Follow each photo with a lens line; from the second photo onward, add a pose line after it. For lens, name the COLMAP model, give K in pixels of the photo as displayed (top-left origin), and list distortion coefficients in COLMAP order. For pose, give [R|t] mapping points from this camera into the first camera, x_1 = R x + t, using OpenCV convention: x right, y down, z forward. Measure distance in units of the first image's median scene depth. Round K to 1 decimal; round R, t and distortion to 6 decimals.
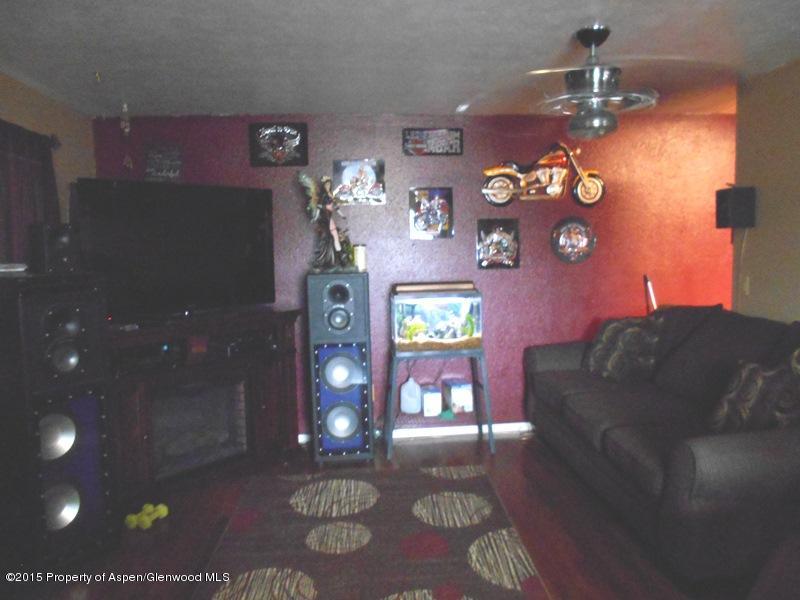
lens RADIAL K [[602.2, 0, 400.4], [0, 602.2, 301.3], [0, 0, 1]] dist [-0.046008, 0.000634]
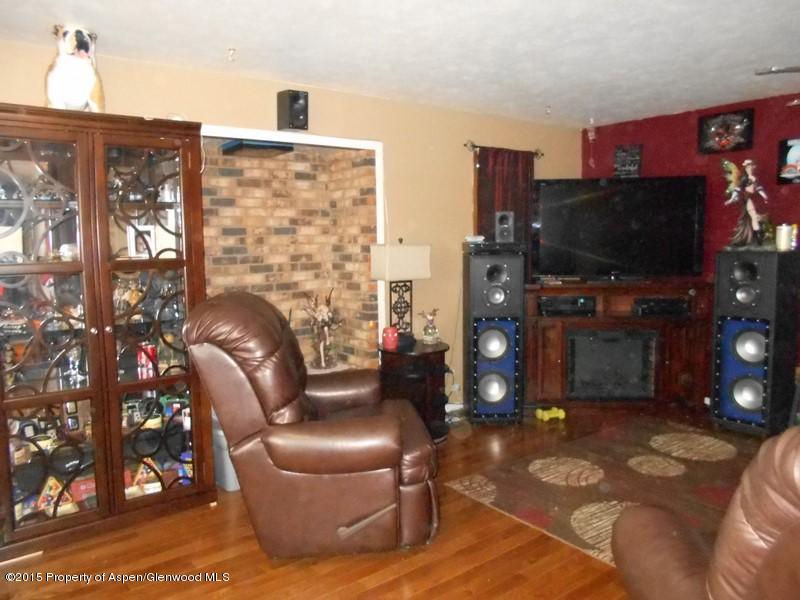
lens RADIAL K [[602.2, 0, 399.1], [0, 602.2, 298.7], [0, 0, 1]] dist [-0.046008, 0.000634]
pose [[0.533824, 0.096187, -0.840107, 0.466538], [-0.067262, 0.995191, 0.071203, 0.003013], [0.842916, 0.018498, 0.537727, -0.079277]]
